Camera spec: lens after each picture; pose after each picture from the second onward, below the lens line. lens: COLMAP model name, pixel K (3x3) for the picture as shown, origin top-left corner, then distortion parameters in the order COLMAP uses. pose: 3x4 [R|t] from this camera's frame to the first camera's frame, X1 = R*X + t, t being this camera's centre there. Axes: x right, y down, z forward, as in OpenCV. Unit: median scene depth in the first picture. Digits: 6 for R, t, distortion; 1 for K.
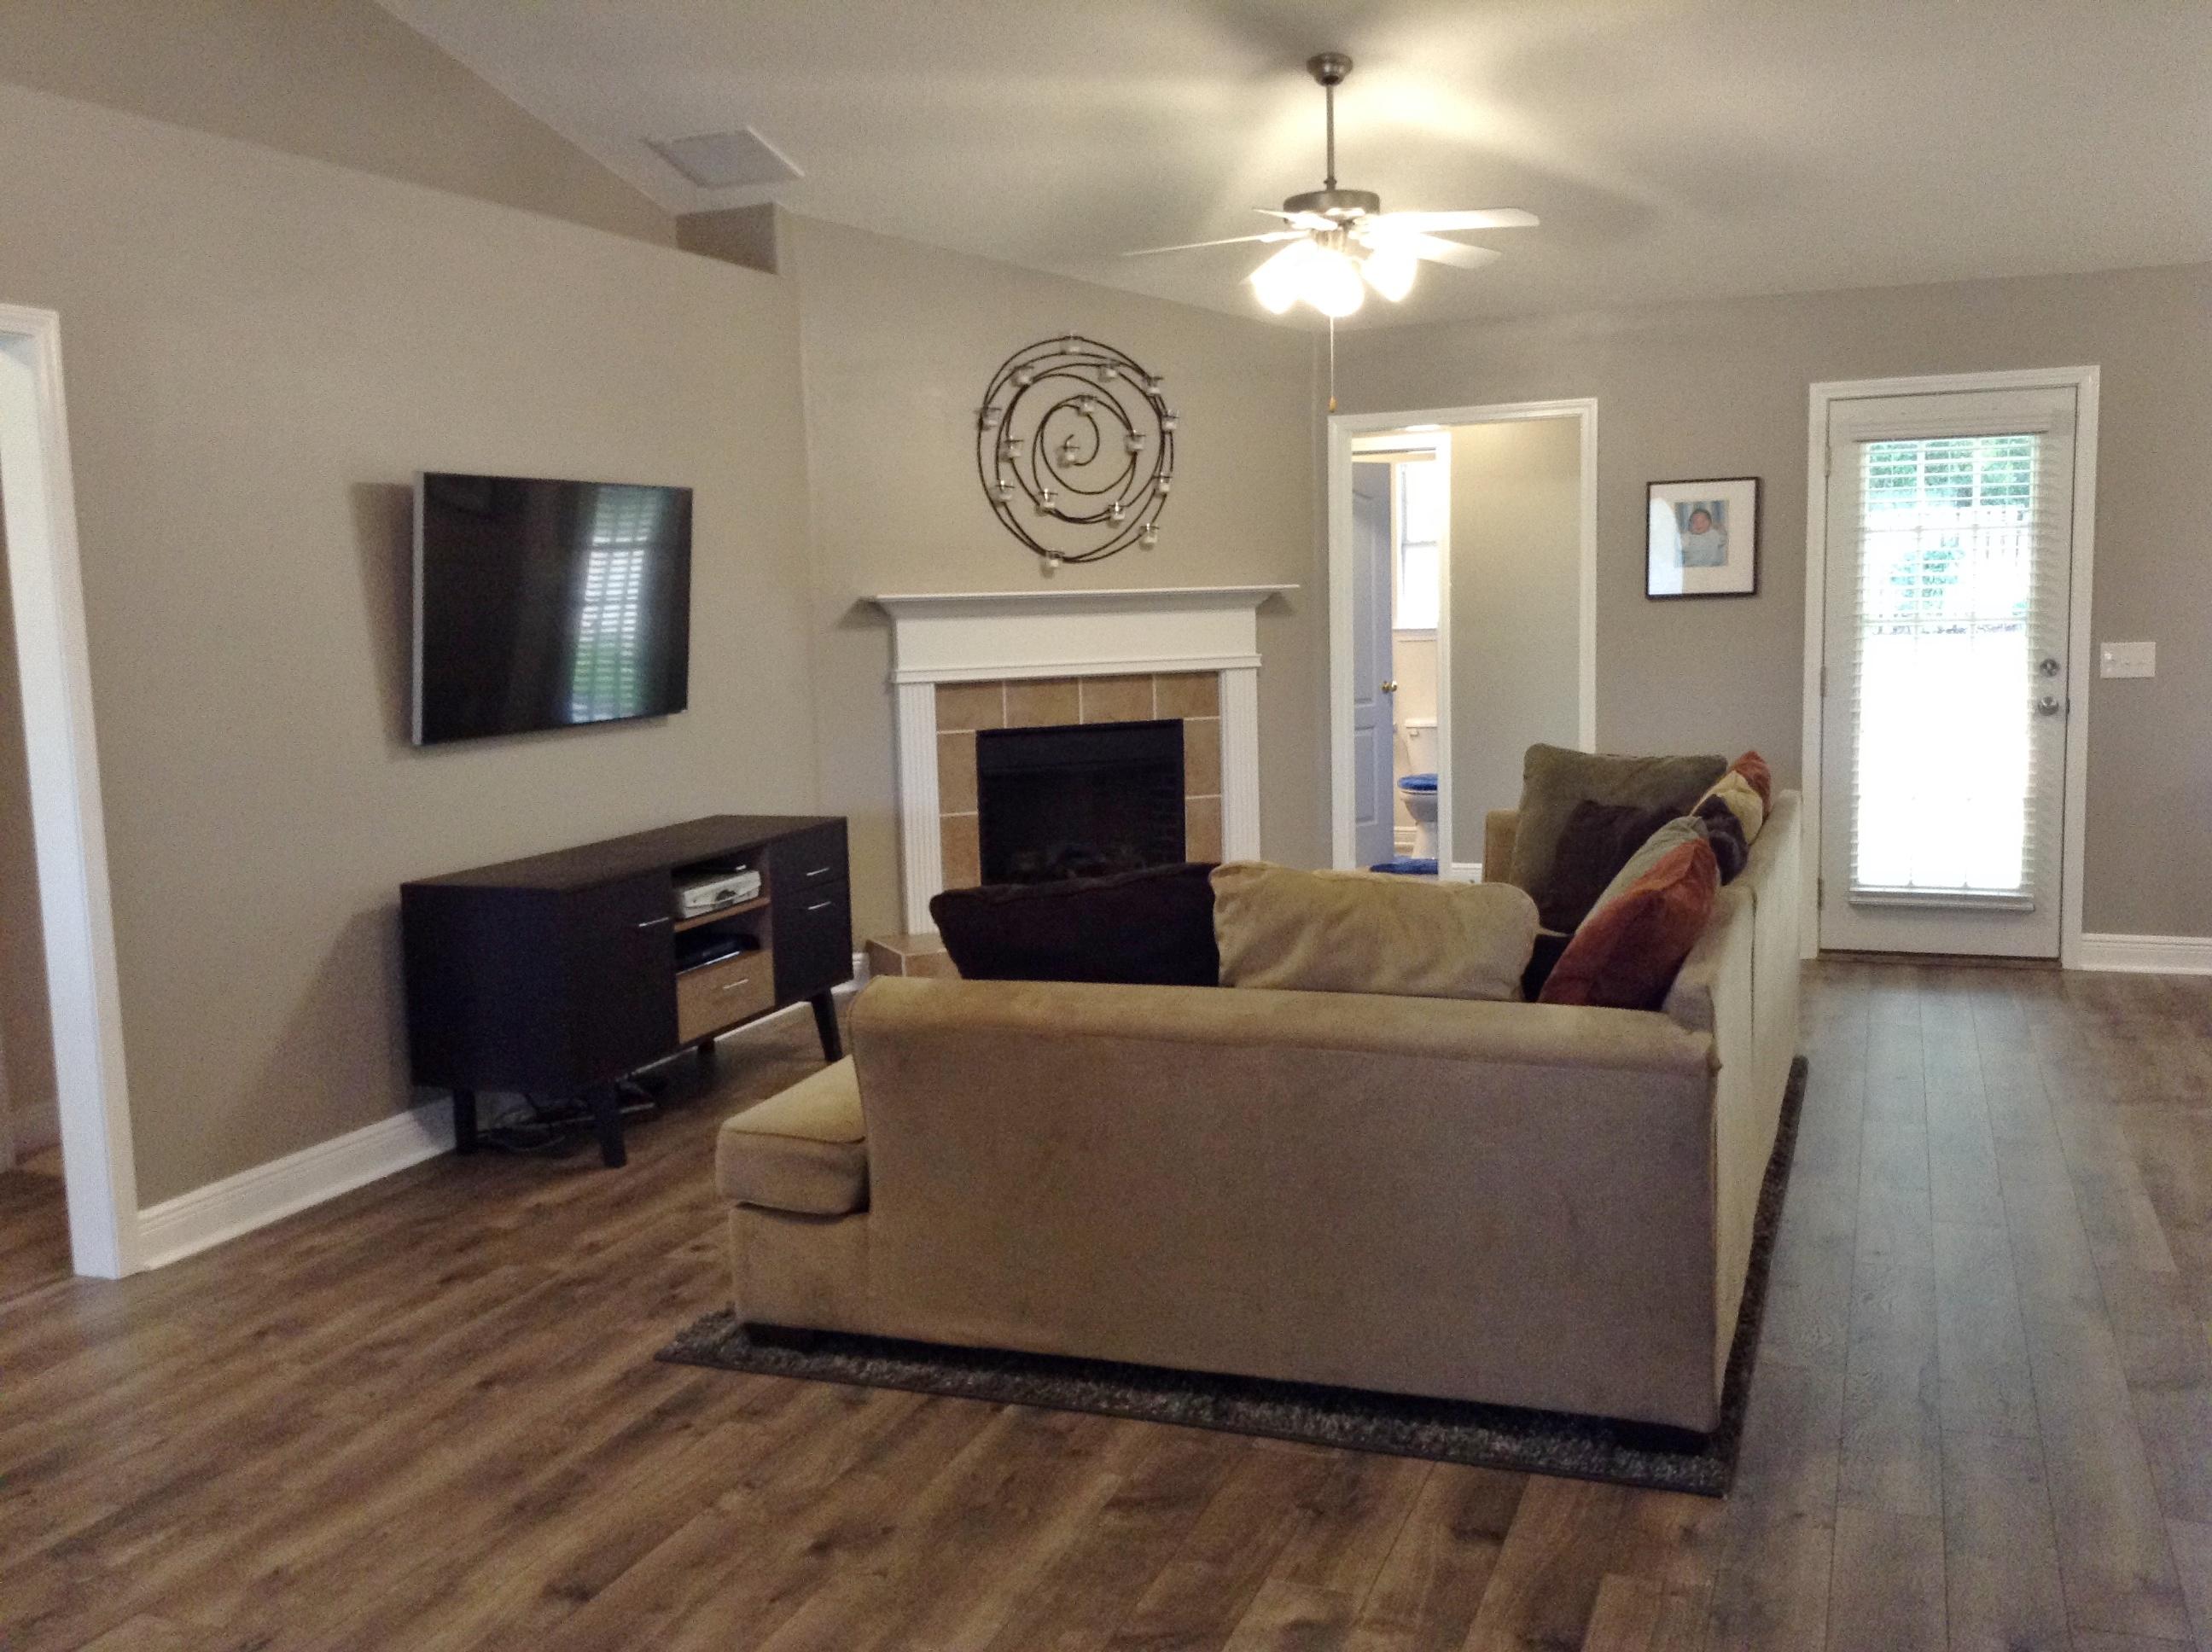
lens RADIAL K [[2020.9, 0, 1119.6], [0, 2020.9, 816.4], [0, 0, 1]] dist [0.045914, 0.000000]
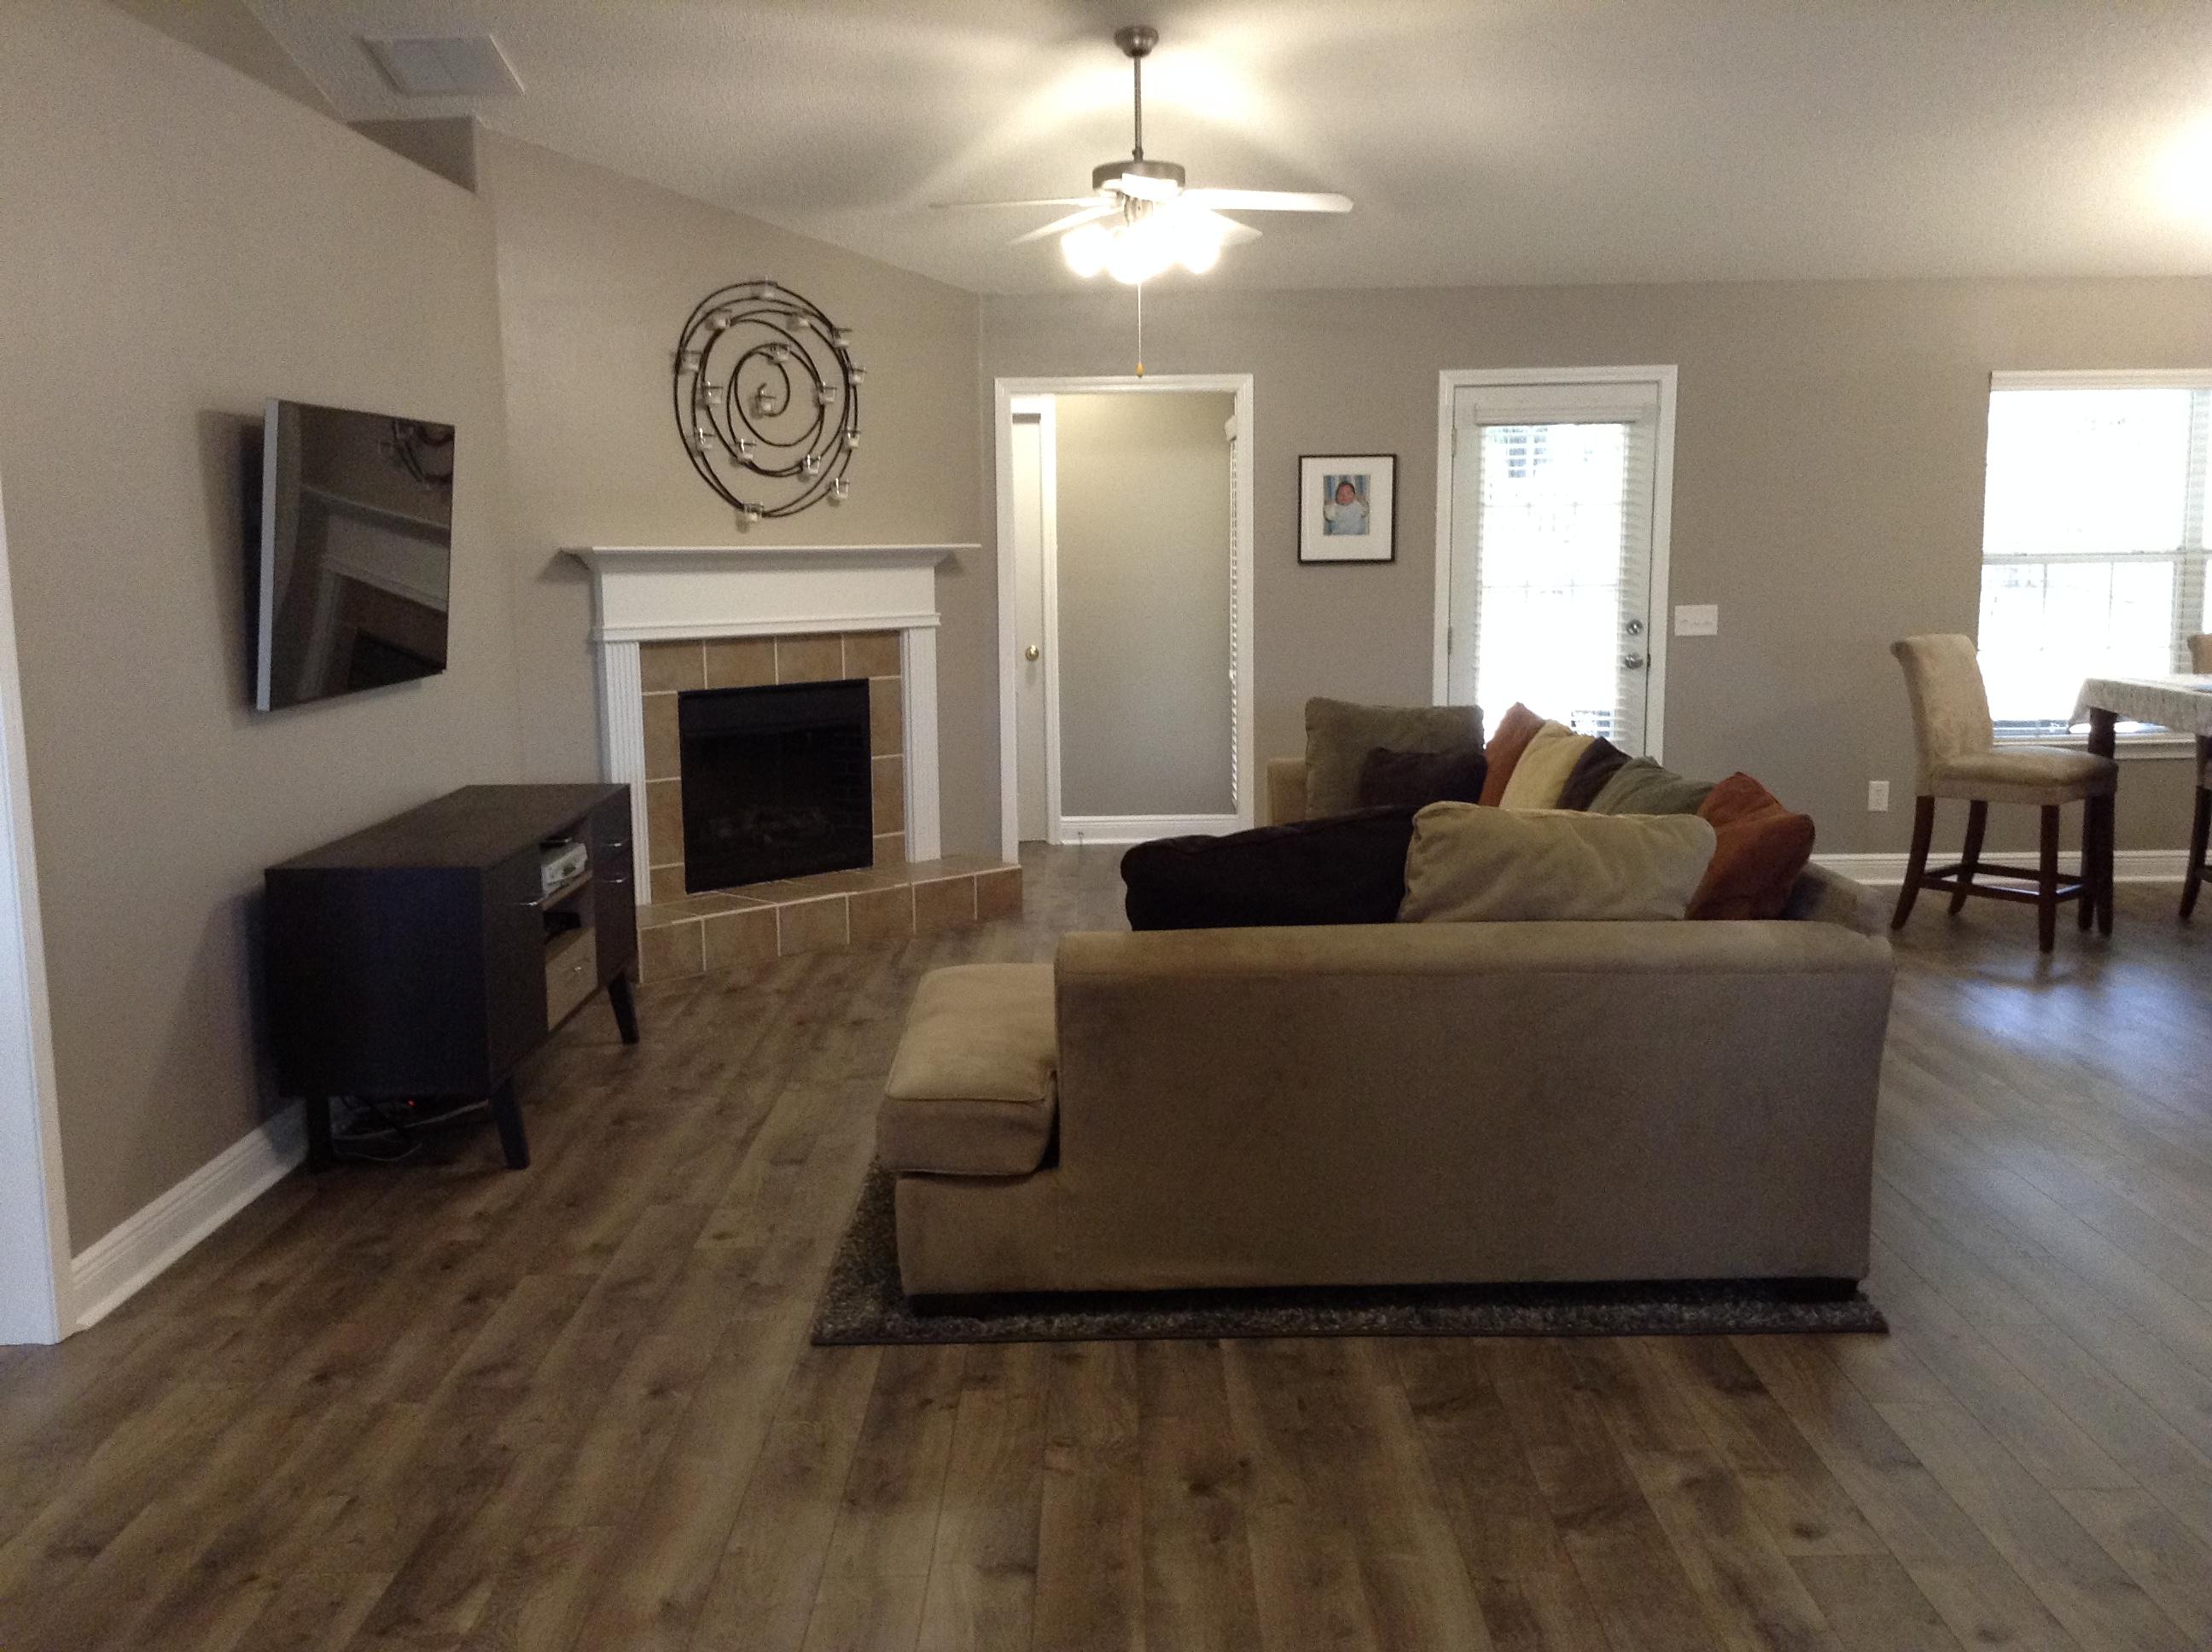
lens RADIAL K [[2020.9, 0, 1116.0], [0, 2020.9, 823.0], [0, 0, 1]] dist [0.045914, 0.000000]
pose [[0.930416, -0.033640, 0.364957, -0.325485], [0.025723, 0.999317, 0.026535, -0.000484], [-0.365601, -0.015300, 0.930646, 0.046033]]
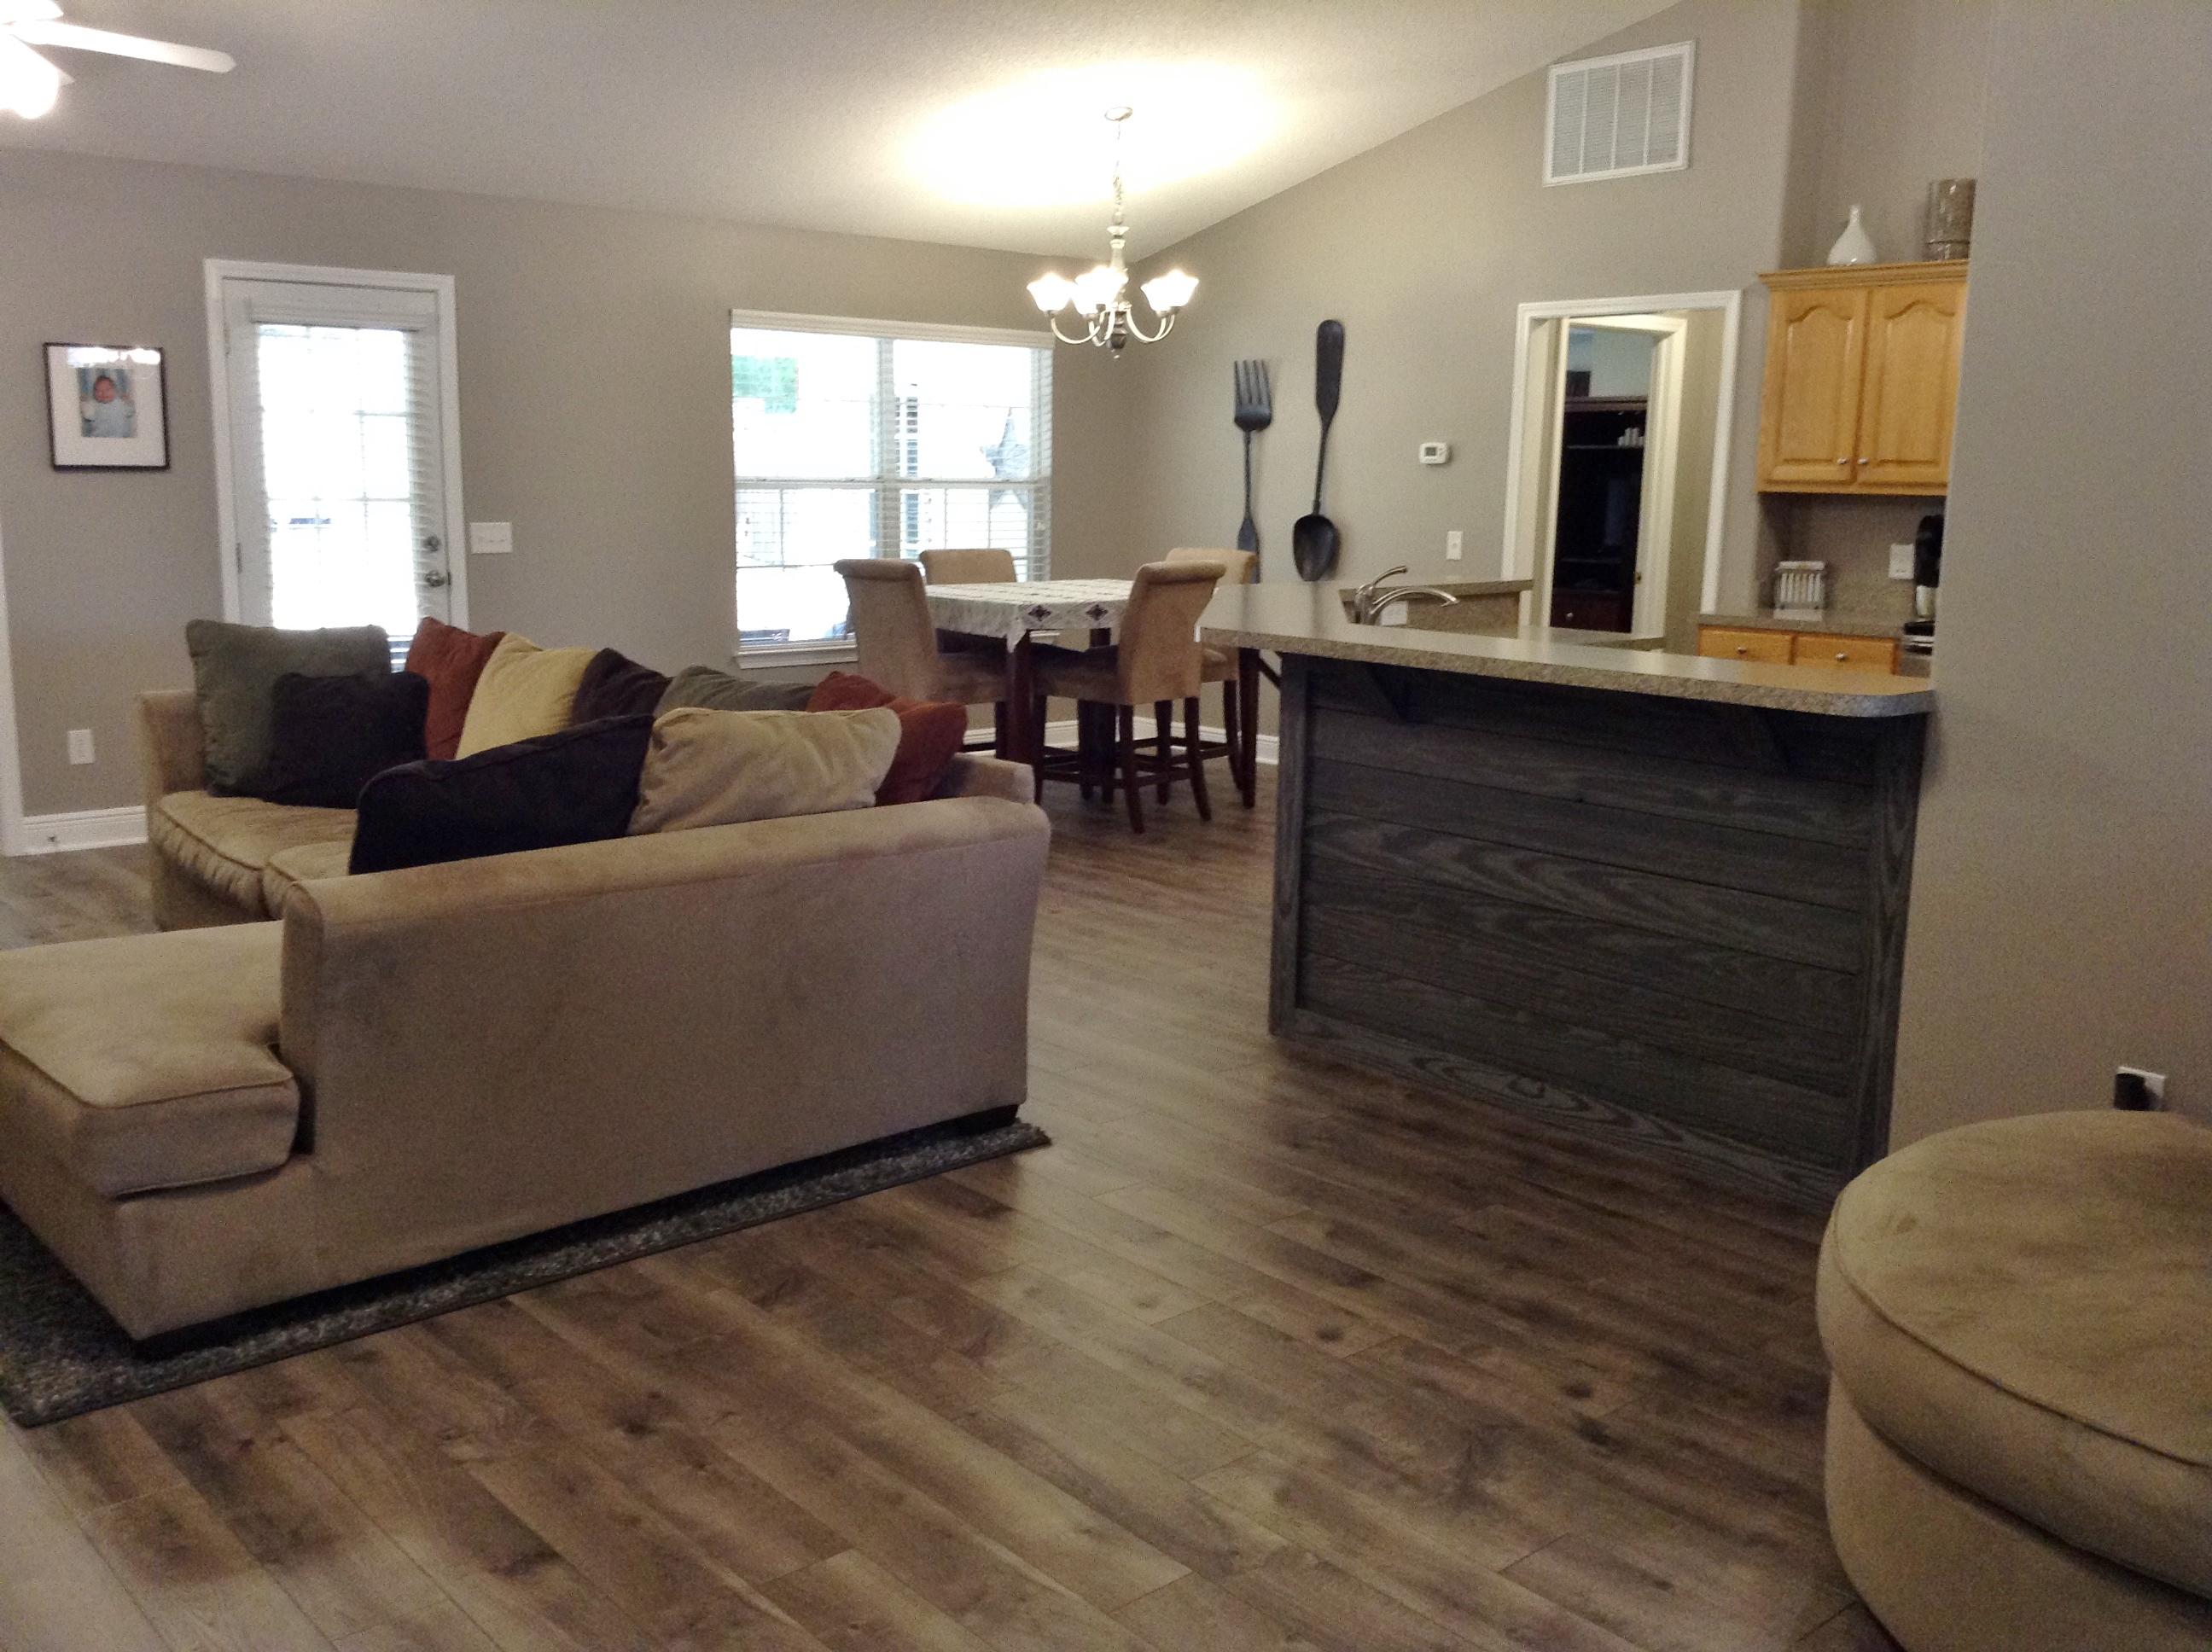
lens RADIAL K [[2020.9, 0, 1082.2], [0, 2020.9, 825.7], [0, 0, 1]] dist [0.045914, 0.000000]
pose [[0.464617, -0.122511, 0.876996, -0.518963], [0.073134, 0.992309, 0.099874, -0.005913], [-0.882486, 0.017735, 0.470004, 0.207987]]
